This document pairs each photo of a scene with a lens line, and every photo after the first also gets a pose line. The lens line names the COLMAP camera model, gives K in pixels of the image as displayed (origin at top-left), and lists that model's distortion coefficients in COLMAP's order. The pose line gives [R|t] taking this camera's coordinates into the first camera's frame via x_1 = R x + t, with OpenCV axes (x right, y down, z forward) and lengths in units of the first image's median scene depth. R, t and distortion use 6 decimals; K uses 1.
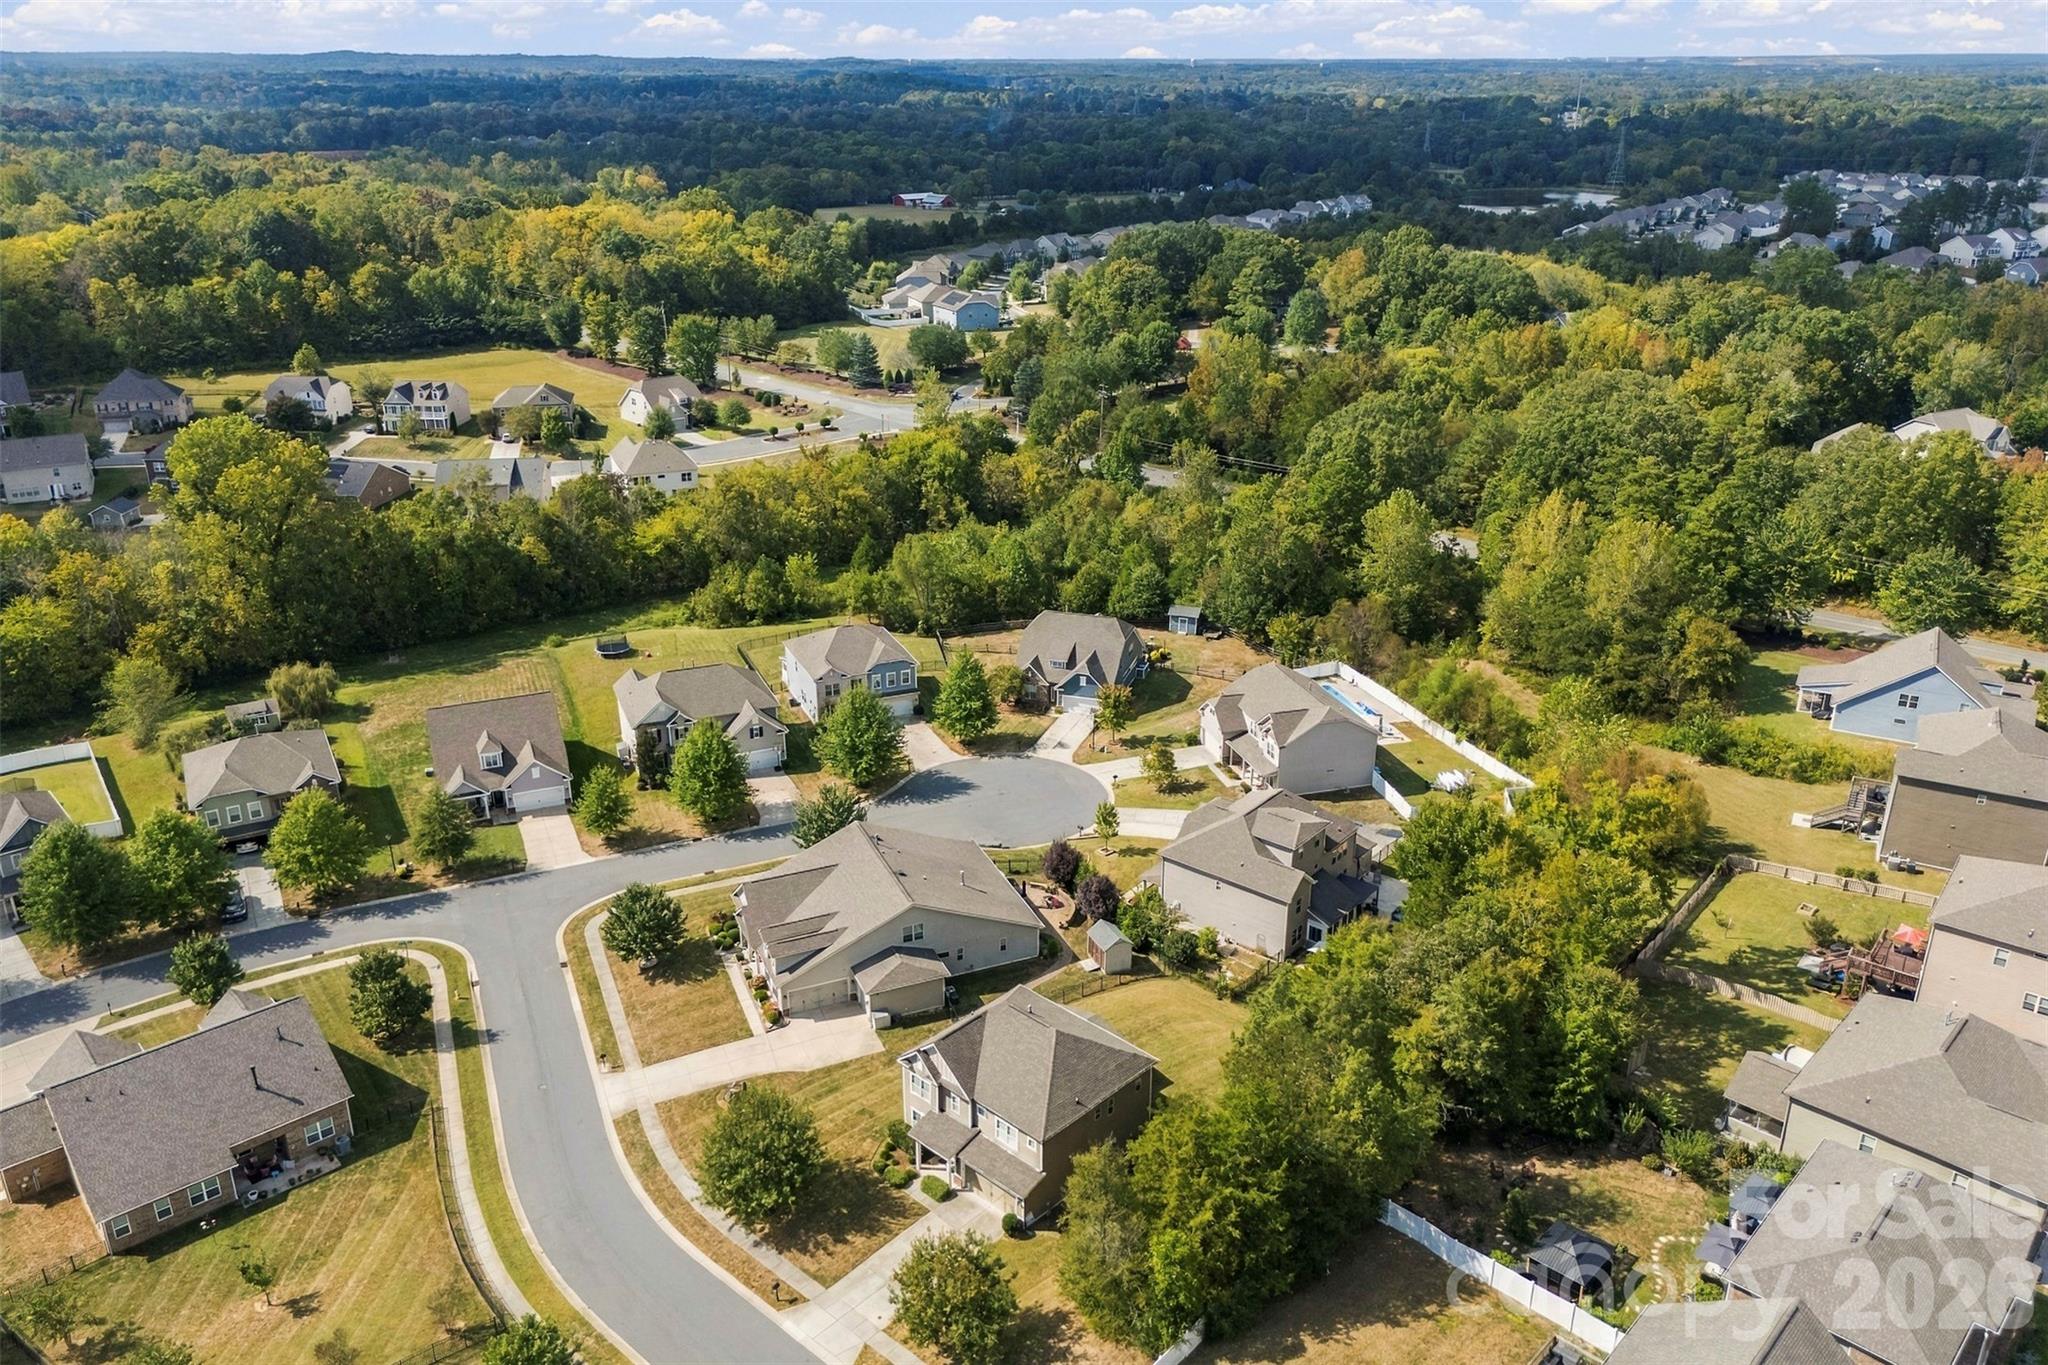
lens RADIAL K [[1380.2, 0, 1024.0], [0, 1380.2, 682.5], [0, 0, 1]] dist [0.020742, -0.005957]
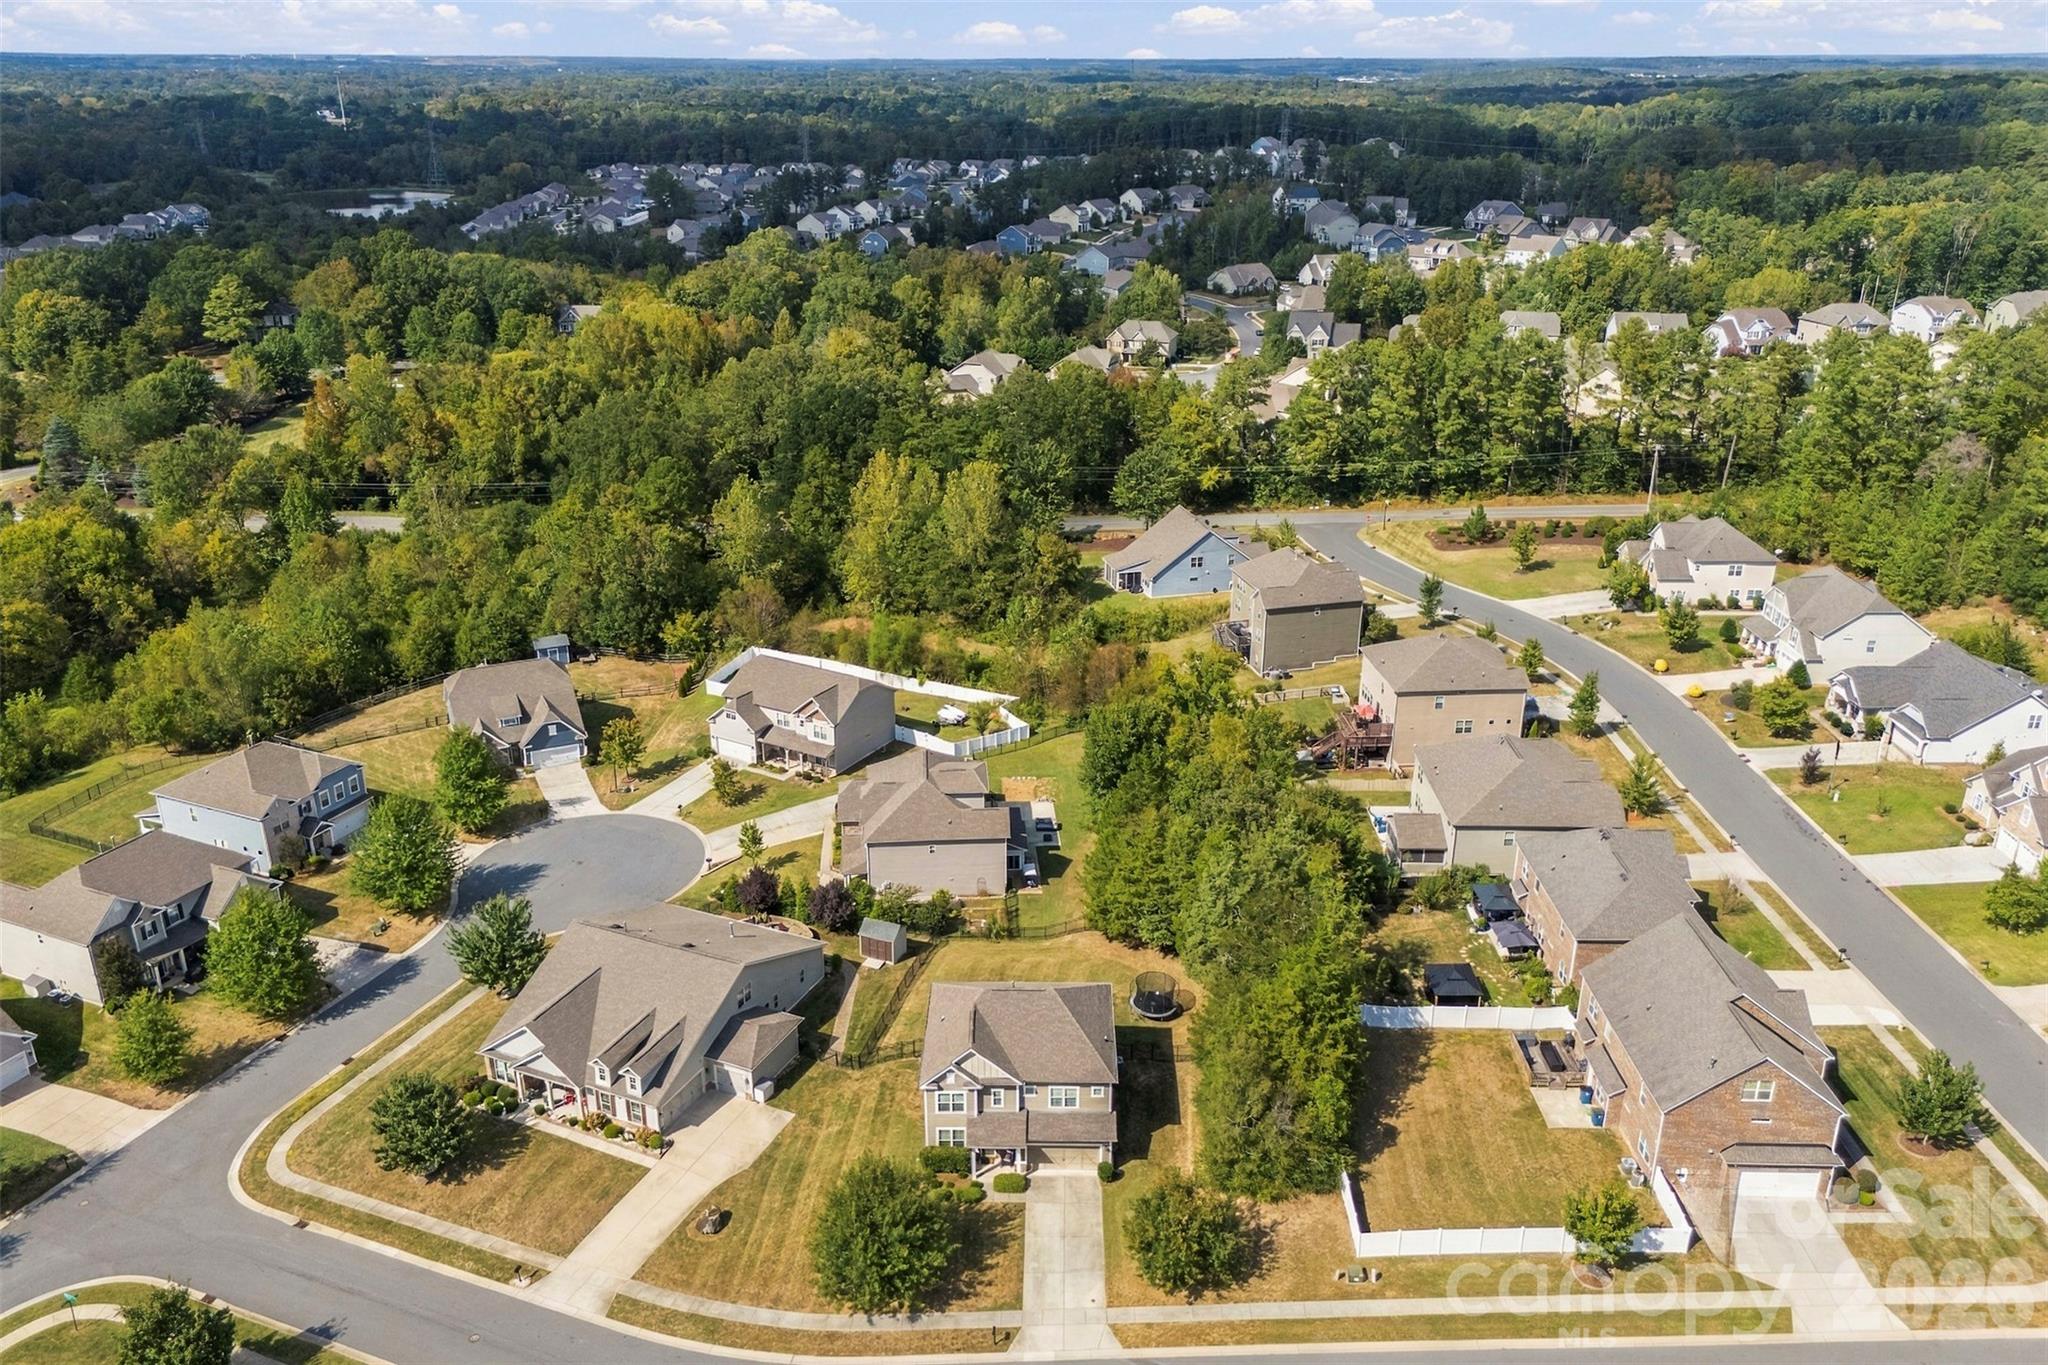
lens RADIAL K [[1380.2, 0, 1024.0], [0, 1380.2, 682.5], [0, 0, 1]] dist [0.020742, -0.005957]
pose [[0.763496, -0.259816, 0.591244, -0.286708], [0.259071, 0.961830, 0.088119, -0.035554], [-0.591571, 0.085896, 0.801665, 0.083474]]
